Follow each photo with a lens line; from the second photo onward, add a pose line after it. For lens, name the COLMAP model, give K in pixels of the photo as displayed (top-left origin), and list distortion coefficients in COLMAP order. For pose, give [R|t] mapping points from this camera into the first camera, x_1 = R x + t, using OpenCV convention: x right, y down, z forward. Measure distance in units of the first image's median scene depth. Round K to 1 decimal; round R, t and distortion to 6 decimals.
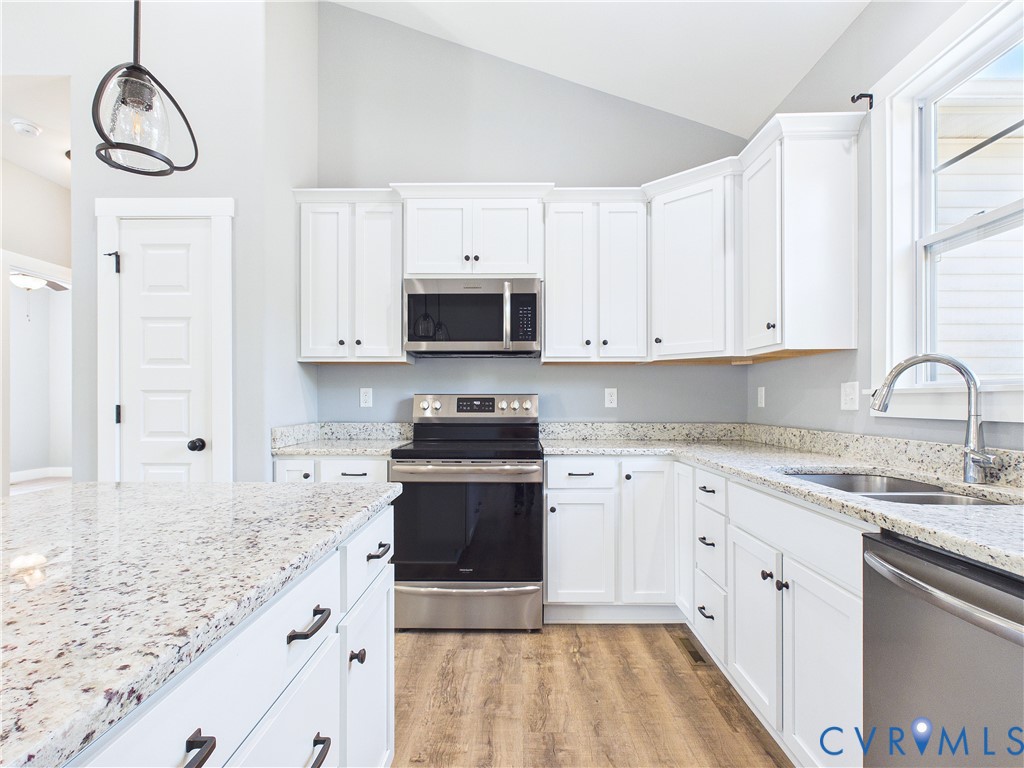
lens RADIAL K [[539.9, 0, 513.2], [0, 539.9, 396.7], [0, 0, 1]] dist [0.000776, 0.000596]
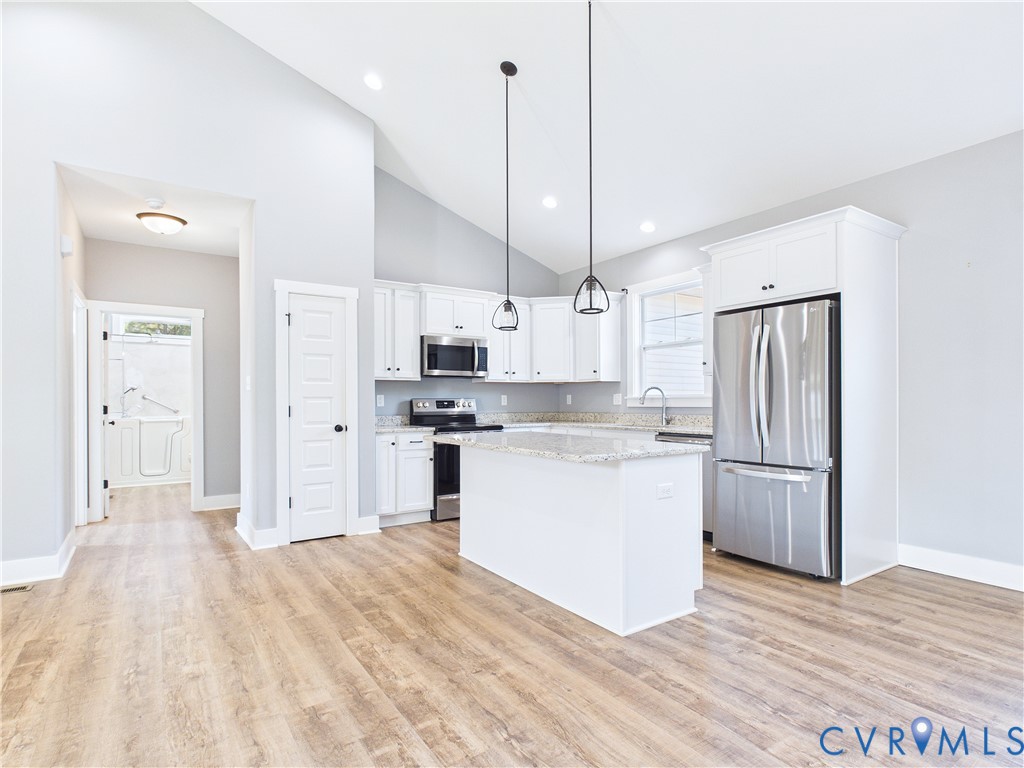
lens RADIAL K [[539.9, 0, 509.8], [0, 539.9, 398.6], [0, 0, 1]] dist [0.000776, 0.000596]
pose [[0.825865, -0.002832, 0.563861, -1.024677], [0.002246, 0.999996, 0.001733, -0.007663], [-0.563863, -0.000165, 0.825868, -0.688594]]
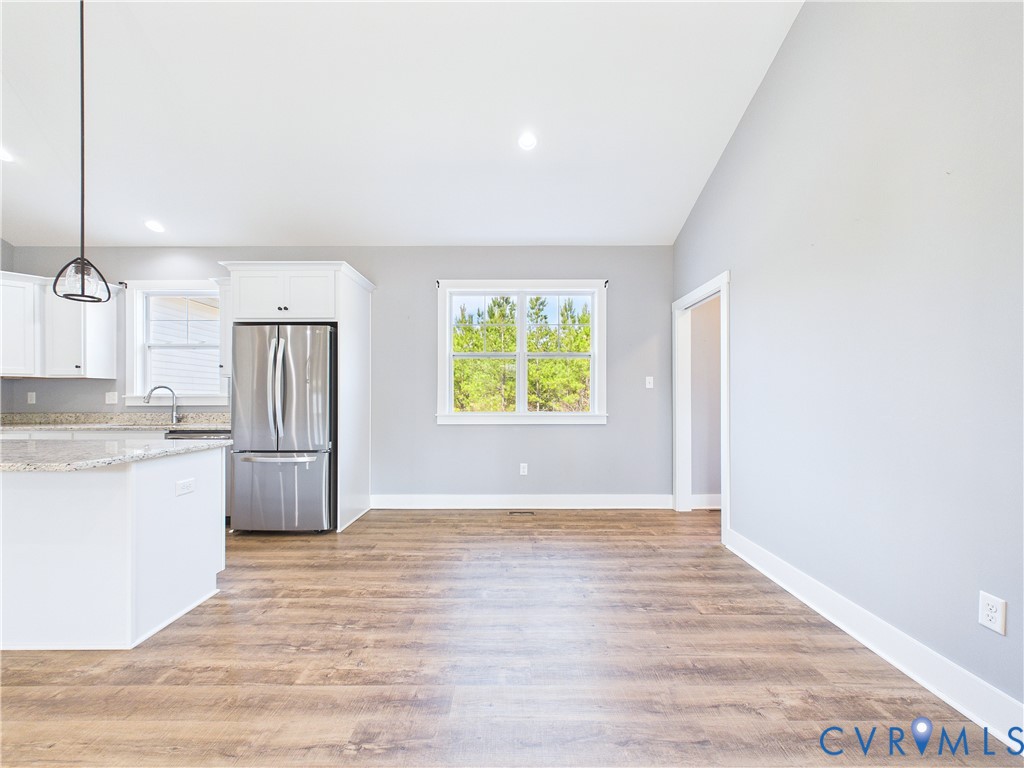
lens RADIAL K [[412.4, 0, 512.8], [0, 412.4, 397.8], [0, 0, 1]] dist [0.001385, 0.000247]
pose [[-0.009277, 0.001334, 0.999956, -1.020080], [-0.005684, 0.999983, -0.001387, -0.007239], [-0.999941, -0.005697, -0.009269, -0.644175]]
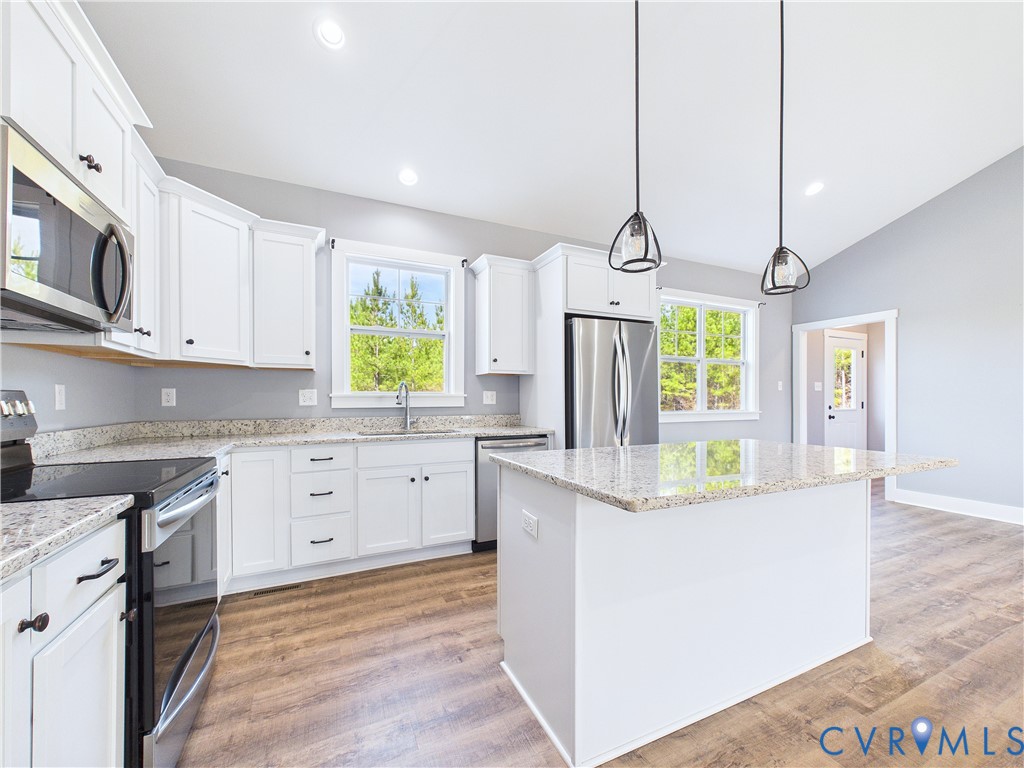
lens RADIAL K [[412.4, 0, 512.8], [0, 412.4, 403.1], [0, 0, 1]] dist [0.001385, 0.000247]
pose [[-0.434601, -0.008463, 0.900583, -0.704551], [-0.004680, 0.999964, 0.007139, 0.003995], [-0.900611, -0.001112, -0.434625, 0.795569]]
